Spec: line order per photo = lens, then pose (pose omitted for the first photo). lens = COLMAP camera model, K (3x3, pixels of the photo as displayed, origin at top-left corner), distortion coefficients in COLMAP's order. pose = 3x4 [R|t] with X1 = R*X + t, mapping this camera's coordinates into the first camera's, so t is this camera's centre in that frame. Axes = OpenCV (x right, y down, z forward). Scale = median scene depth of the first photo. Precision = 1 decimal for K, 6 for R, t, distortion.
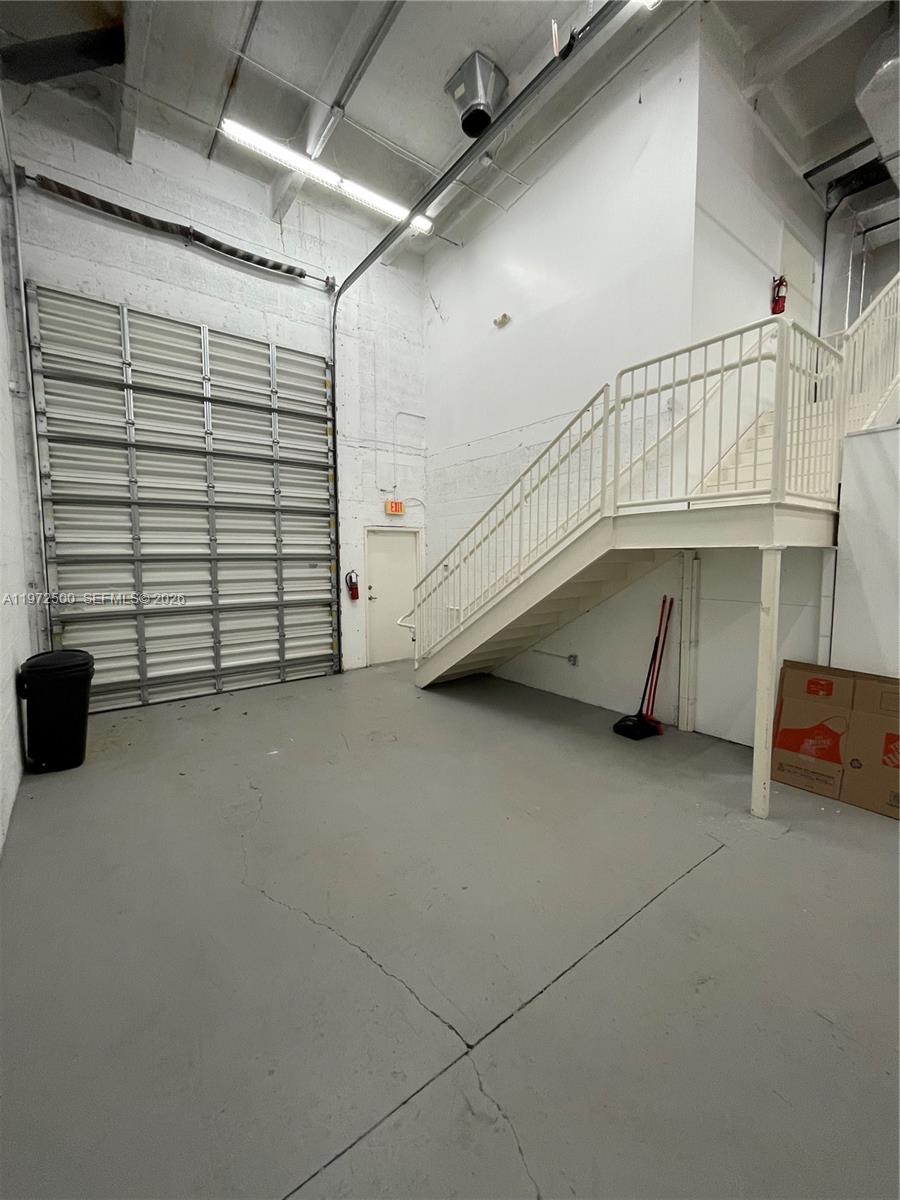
lens RADIAL K [[483.5, 0, 447.7], [0, 483.5, 592.6], [0, 0, 1]] dist [-0.001479, 0.006247]
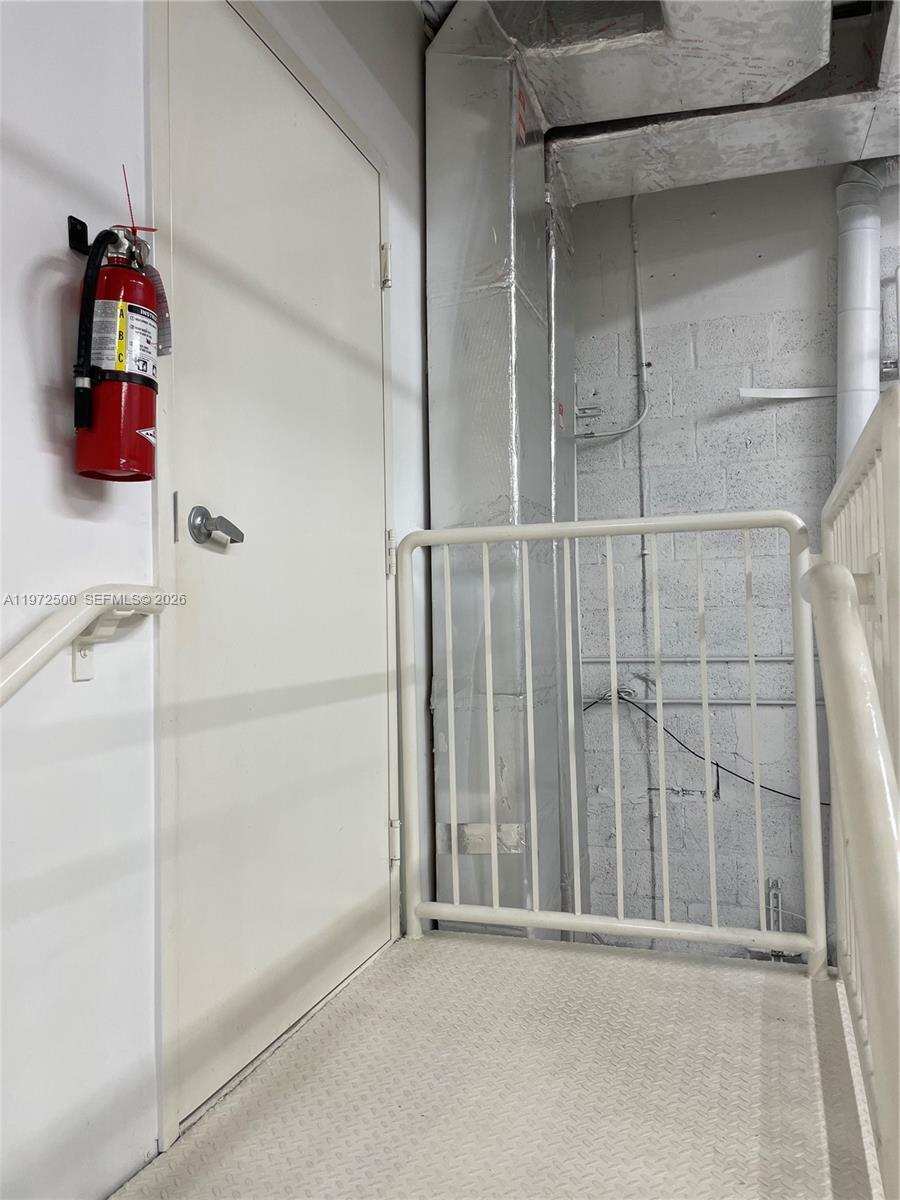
lens RADIAL K [[934.9, 0, 450.0], [0, 934.9, 600.0], [0, 0, 1]] dist [-0.000609, -0.001052]
pose [[0.830772, 0.012382, 0.556475, 0.542782], [0.045905, 0.994823, -0.090669, -0.456314], [-0.554717, 0.100870, 0.825902, 0.647752]]
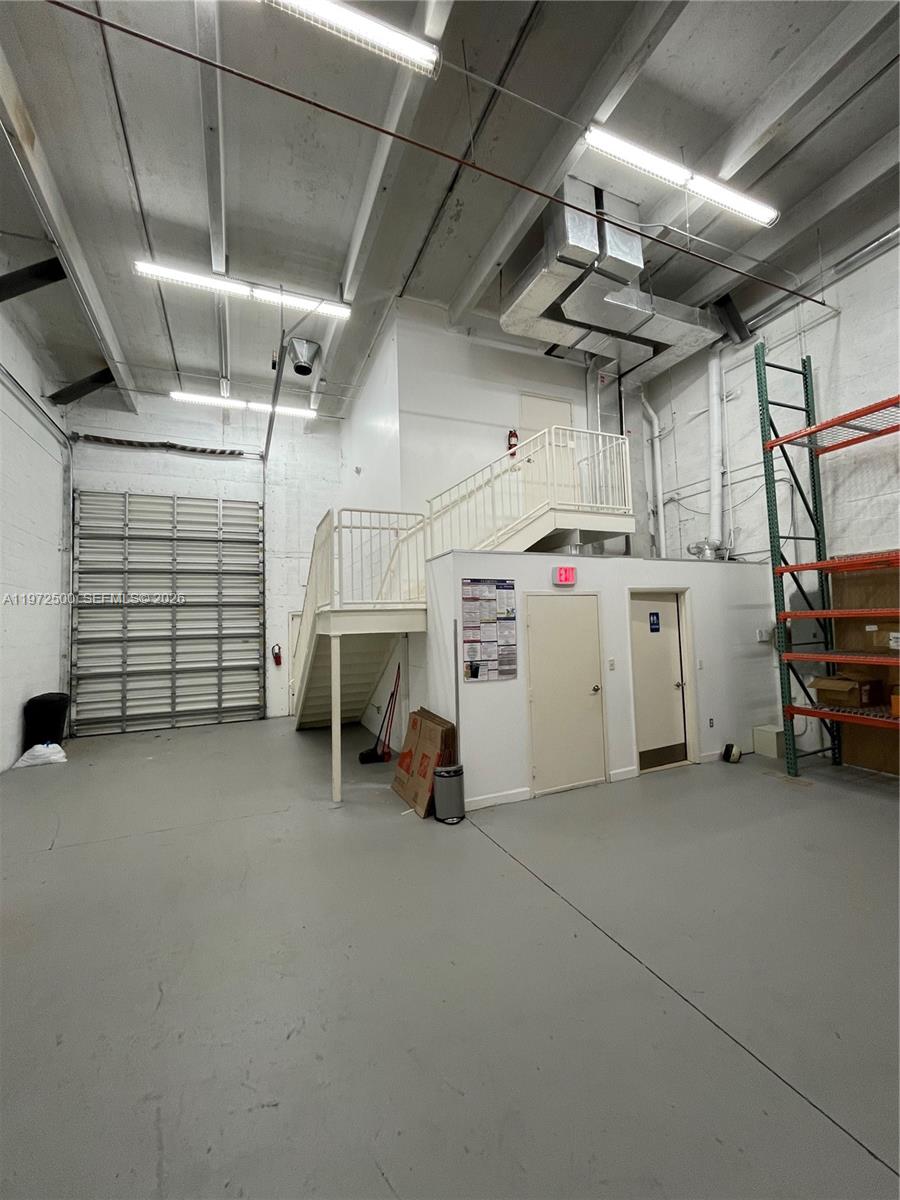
lens RADIAL K [[487.7, 0, 450.0], [0, 487.7, 600.0], [0, 0, 1]] dist [-0.001026, -0.000202]
pose [[0.970539, -0.034034, -0.238529, 0.728688], [0.004072, 0.992150, -0.124990, 0.006209], [0.240910, 0.120337, 0.963058, -0.295750]]
